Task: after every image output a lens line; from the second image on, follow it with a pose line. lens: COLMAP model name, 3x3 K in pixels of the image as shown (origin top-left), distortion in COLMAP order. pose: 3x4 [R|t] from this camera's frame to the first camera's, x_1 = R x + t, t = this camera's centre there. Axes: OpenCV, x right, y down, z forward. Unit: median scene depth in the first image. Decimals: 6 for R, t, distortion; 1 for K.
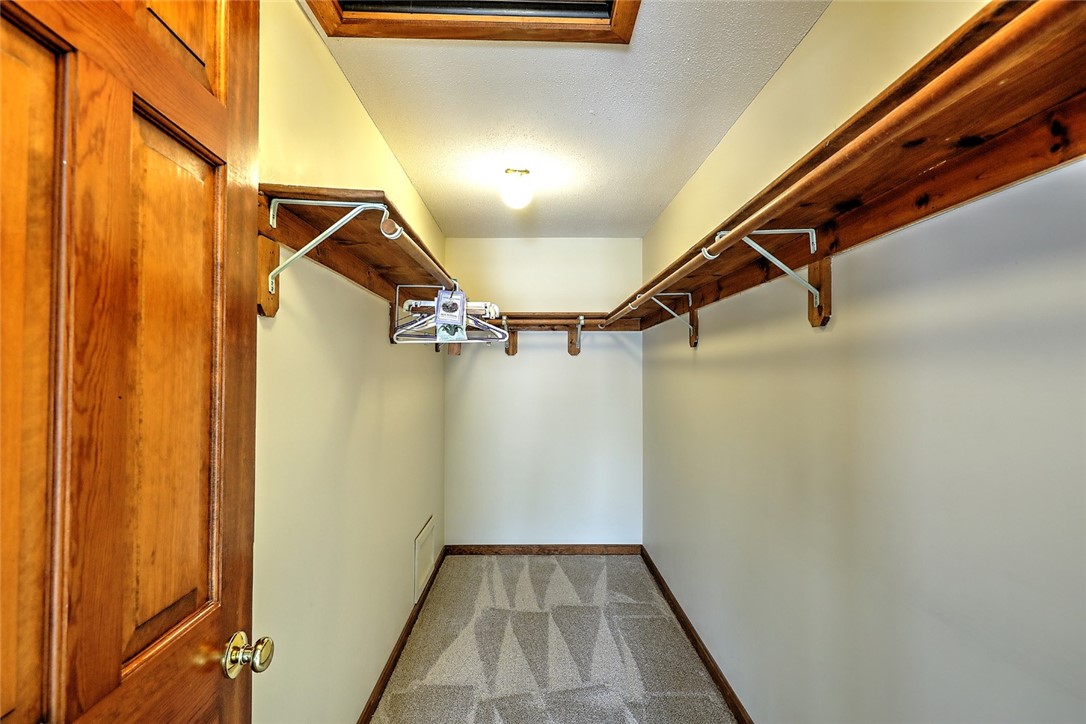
lens RADIAL K [[594.0, 0, 543.5], [0, 594.0, 362.5], [0, 0, 1]] dist [0.000196, 0.000003]
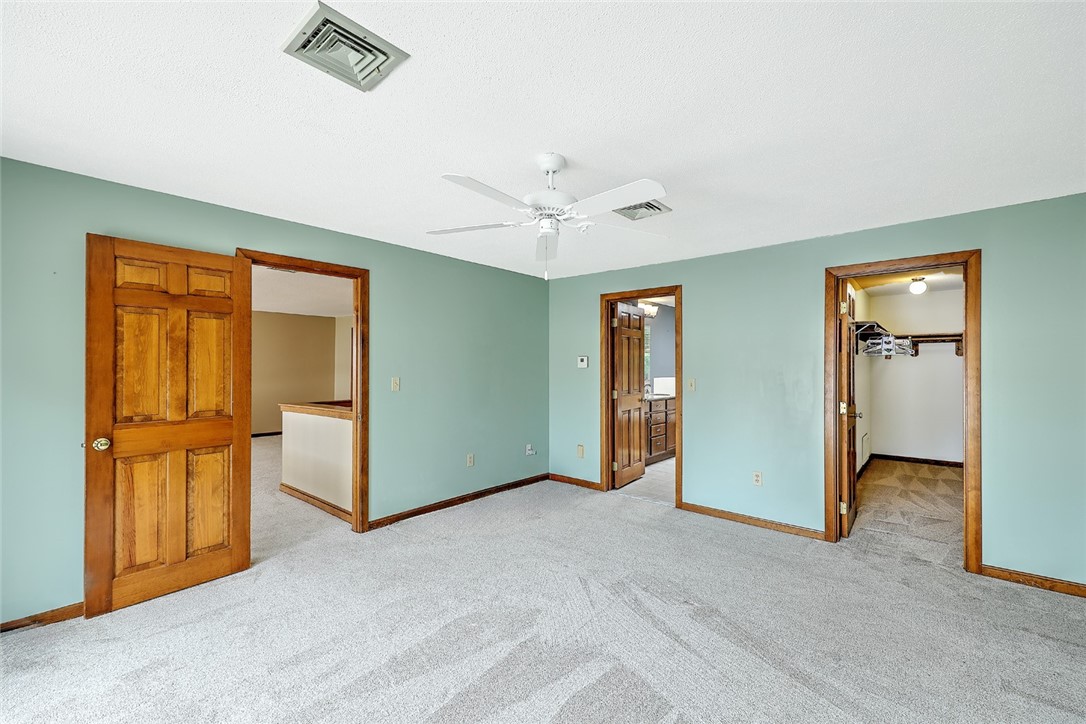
lens RADIAL K [[435.2, 0, 547.4], [0, 435.2, 365.6], [0, 0, 1]] dist [0.002376, -0.002507]
pose [[0.732320, -0.006698, -0.680928, 0.068080], [0.012617, 0.999913, 0.003733, -0.010434], [0.680844, -0.011325, 0.732341, -1.623087]]
